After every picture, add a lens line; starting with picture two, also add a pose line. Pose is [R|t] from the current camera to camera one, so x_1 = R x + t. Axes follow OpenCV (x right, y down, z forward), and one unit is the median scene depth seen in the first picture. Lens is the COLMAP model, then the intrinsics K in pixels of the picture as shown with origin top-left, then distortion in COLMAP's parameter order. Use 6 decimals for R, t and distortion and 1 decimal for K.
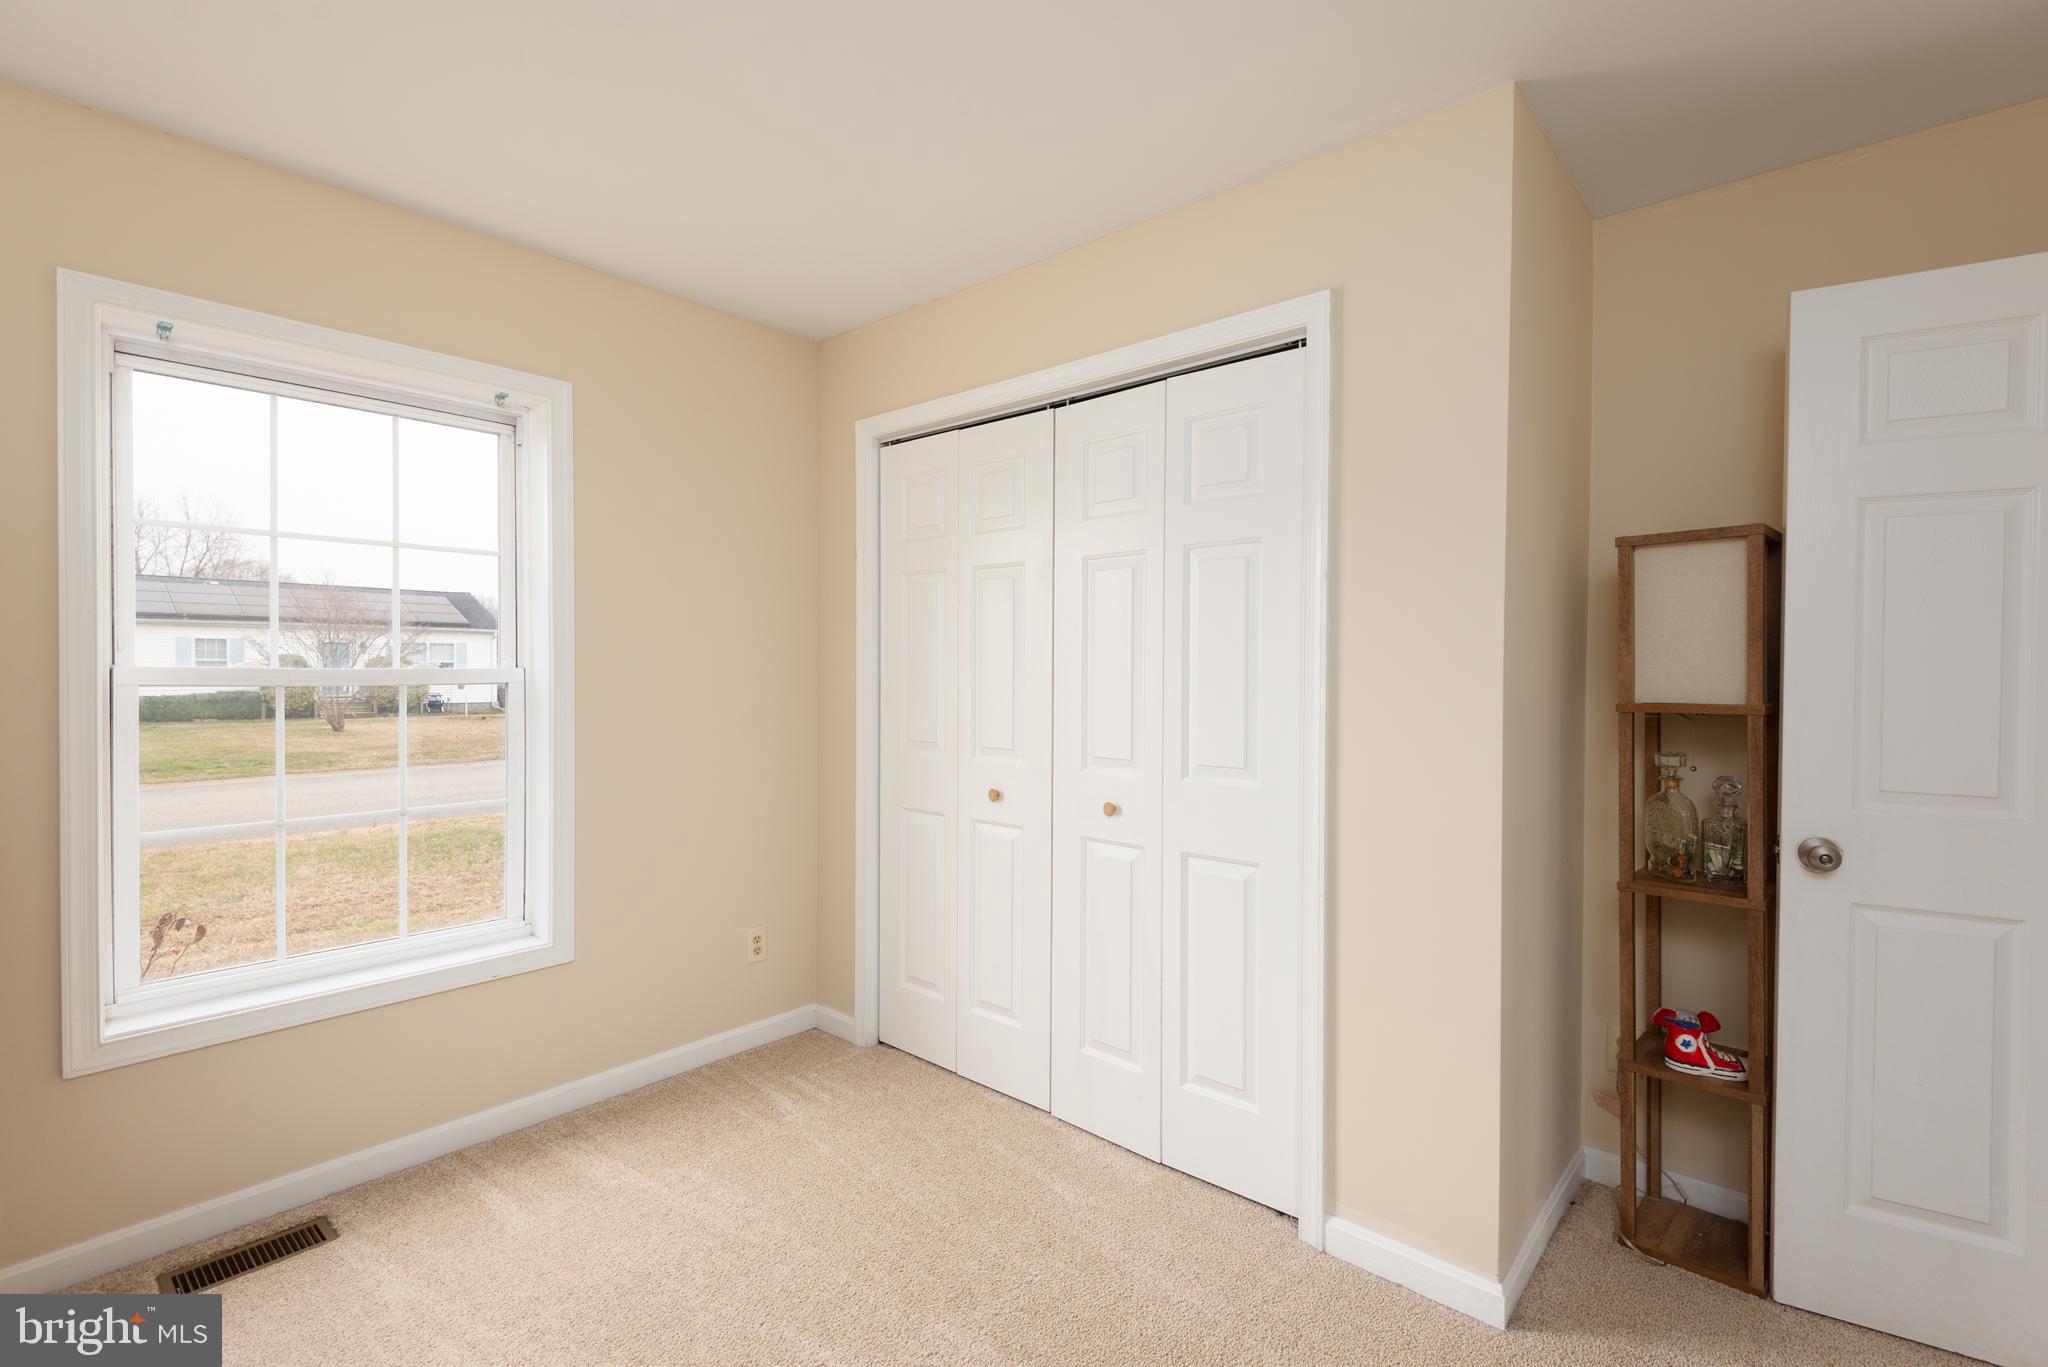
lens RADIAL K [[927.2, 0, 1043.6], [0, 927.2, 691.1], [0, 0, 1]] dist [0.024624, -0.012033]
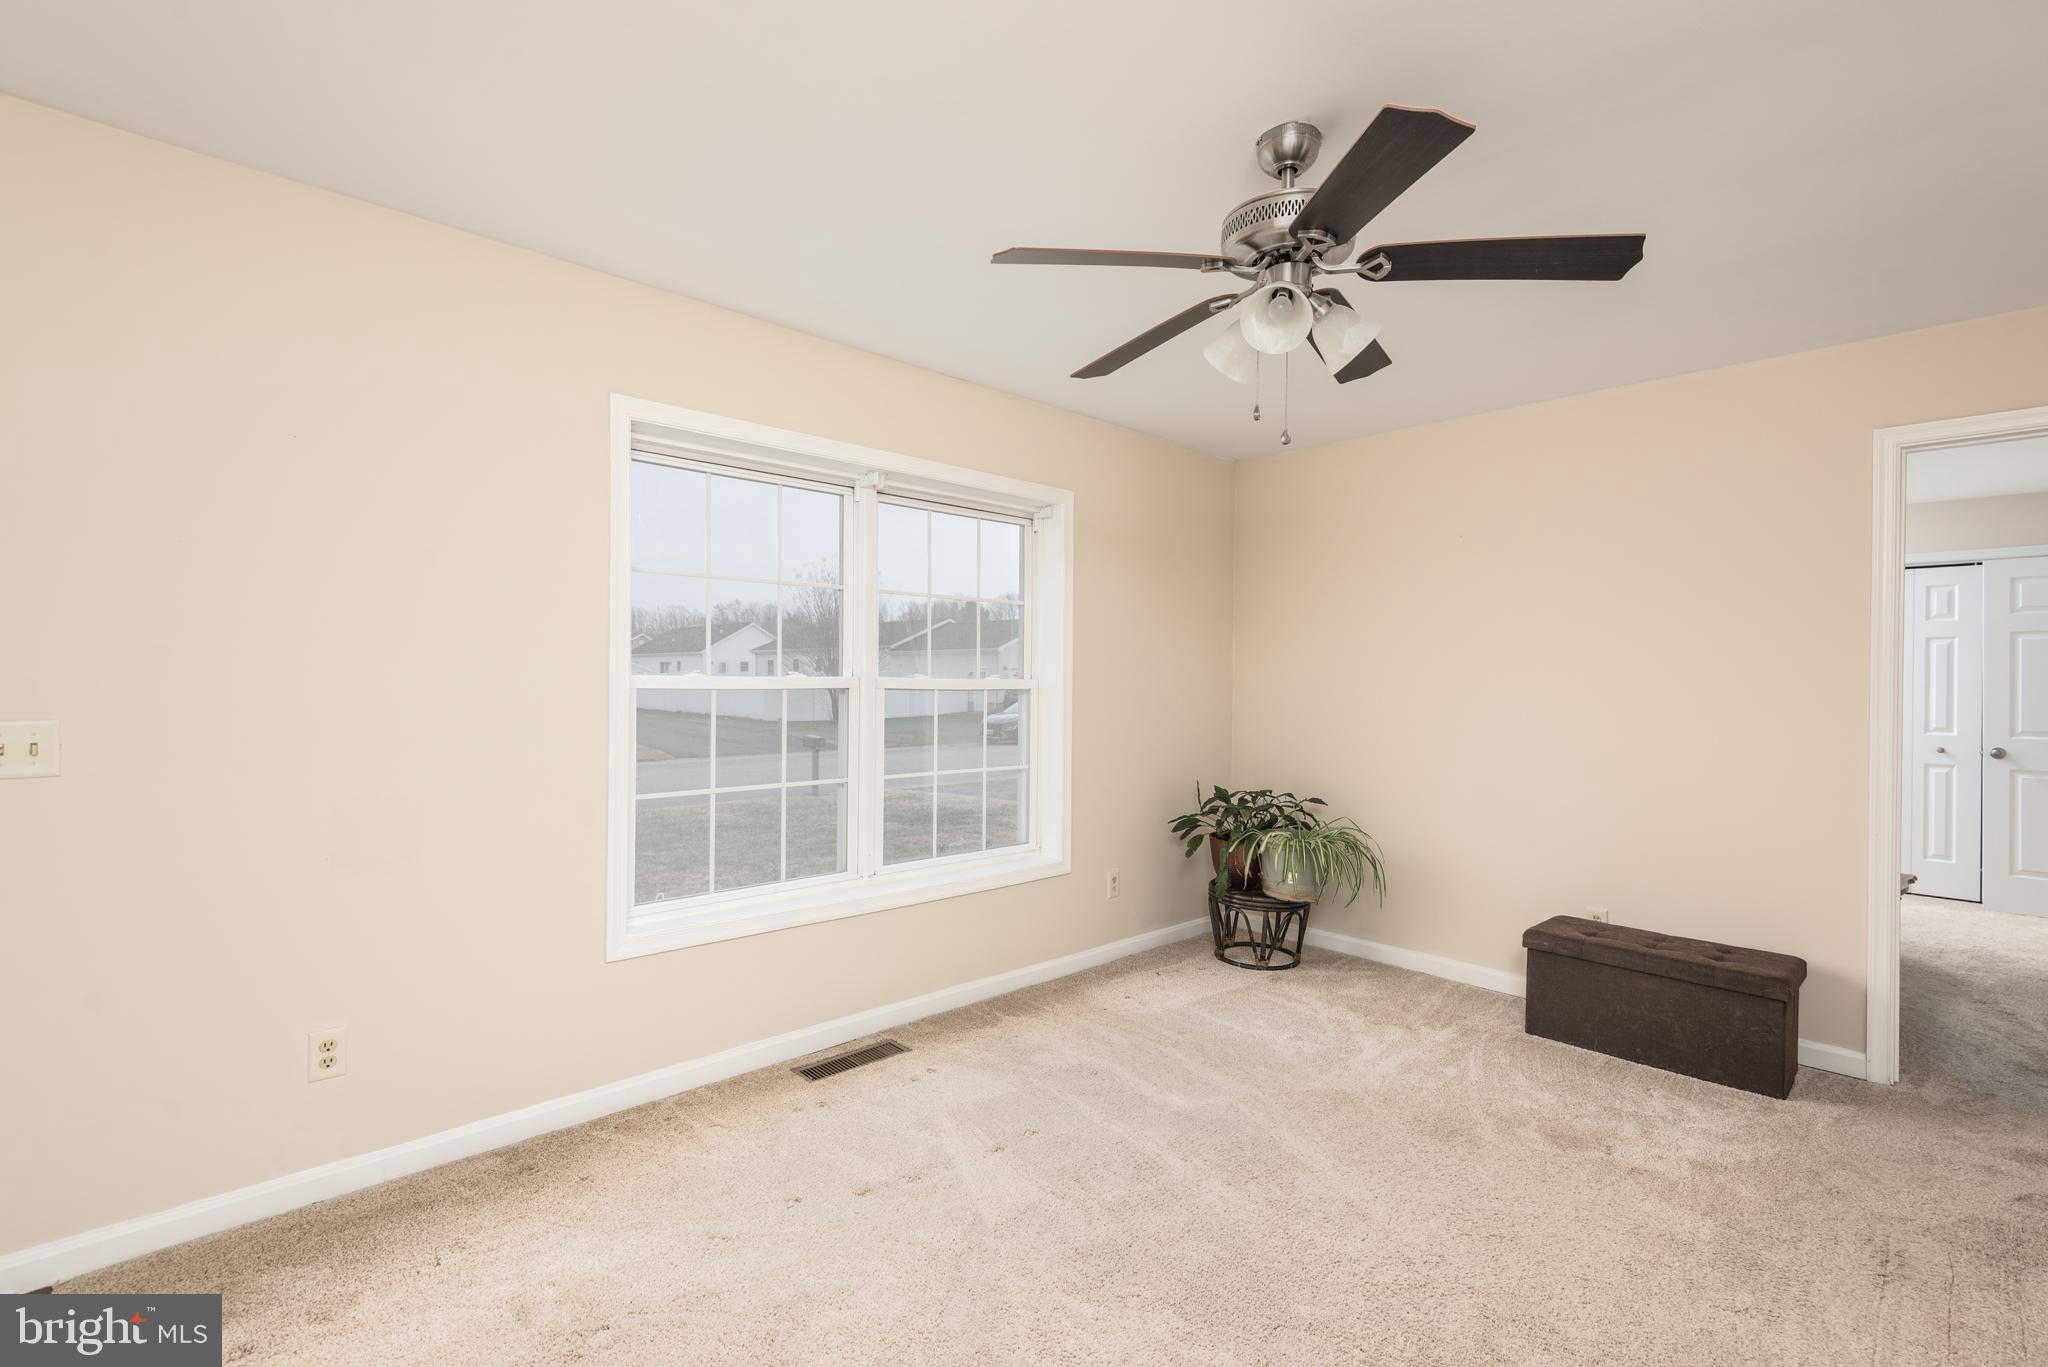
lens RADIAL K [[927.2, 0, 1008.9], [0, 927.2, 678.8], [0, 0, 1]] dist [0.024624, -0.012033]
pose [[0.991513, 0.005035, -0.129914, -0.295077], [-0.007700, 0.999770, -0.020019, 0.004686], [0.129783, 0.020850, 0.991323, -0.362366]]
